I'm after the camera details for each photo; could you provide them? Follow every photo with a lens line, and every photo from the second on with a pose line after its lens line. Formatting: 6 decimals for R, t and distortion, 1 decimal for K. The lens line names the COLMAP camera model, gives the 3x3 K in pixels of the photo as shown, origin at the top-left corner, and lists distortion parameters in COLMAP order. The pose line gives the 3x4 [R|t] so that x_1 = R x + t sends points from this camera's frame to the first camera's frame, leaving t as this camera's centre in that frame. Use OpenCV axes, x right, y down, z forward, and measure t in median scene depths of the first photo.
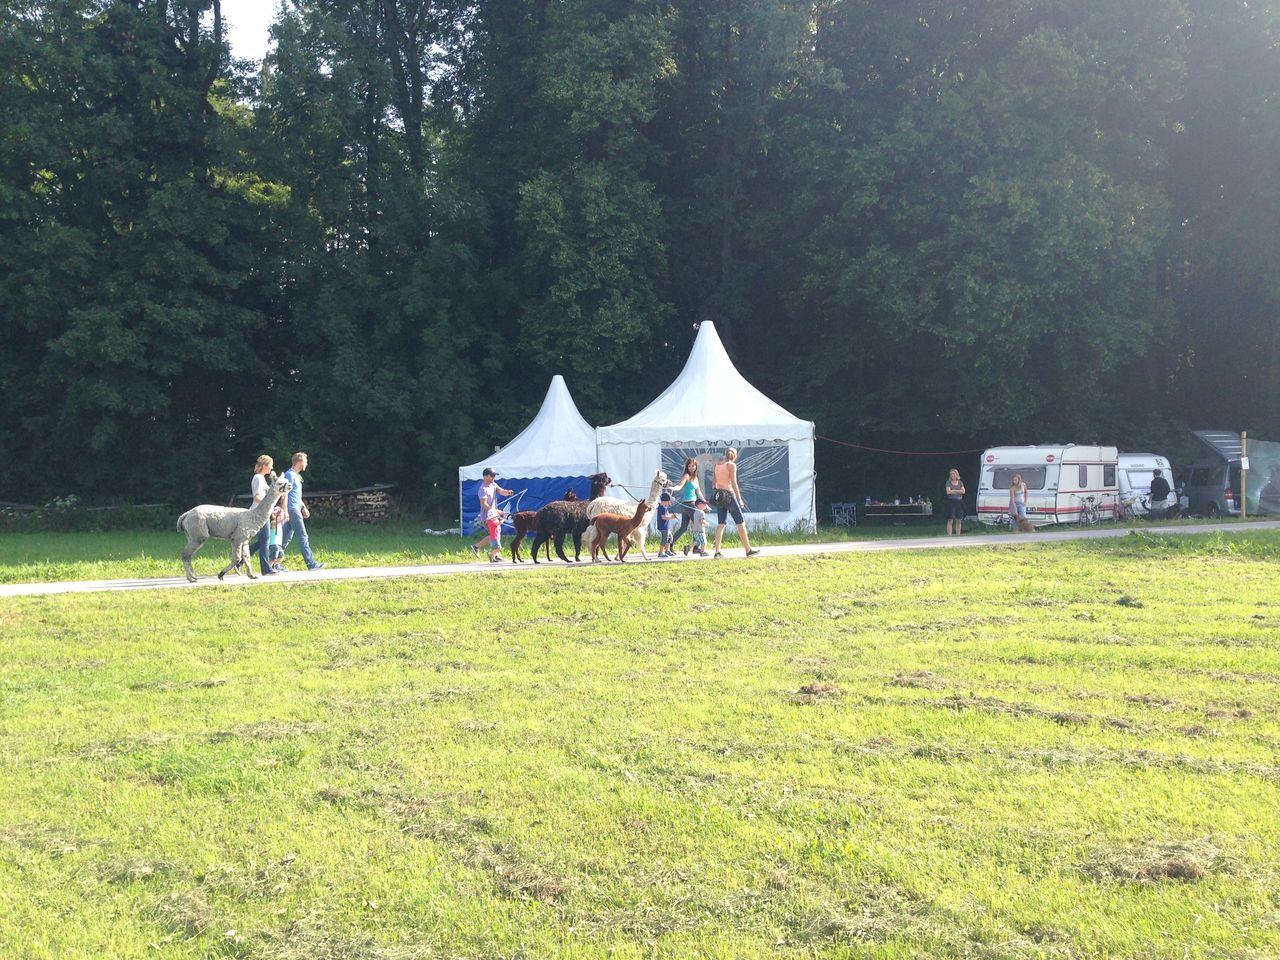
lens RADIAL K [[1214.3, 0, 408.1], [0, 1214.3, 362.0], [0, 0, 1]] dist [0.002466, -0.016425]
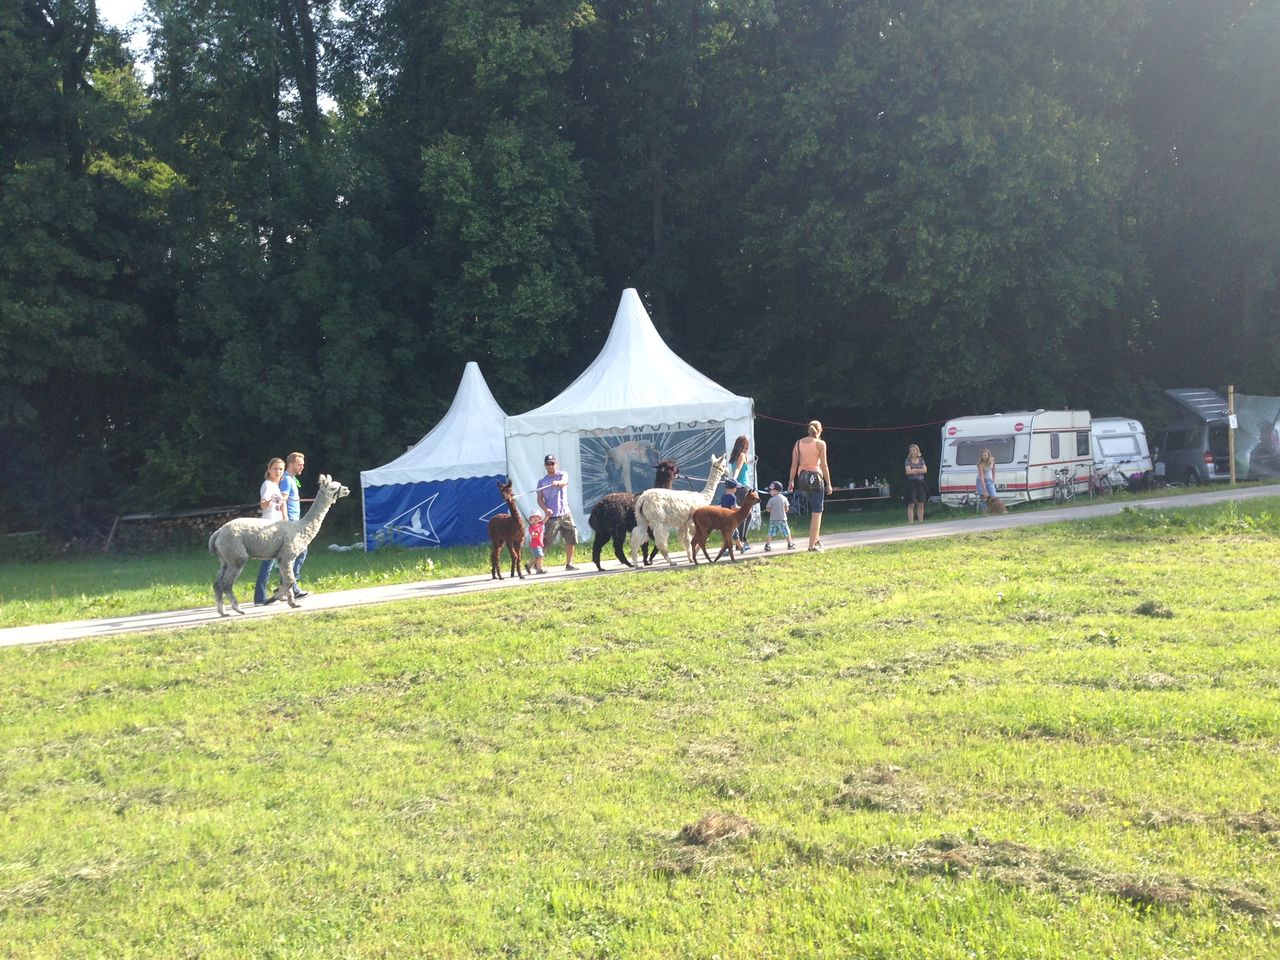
lens RADIAL K [[1240.6, 0, 439.9], [0, 1240.6, 400.3], [0, 0, 1]] dist [-0.001364, -0.009570]
pose [[0.996927, -0.048614, 0.061426, 0.049527], [0.046752, 0.998413, 0.031406, 0.010562], [-0.062855, -0.028438, 0.997617, 0.114880]]
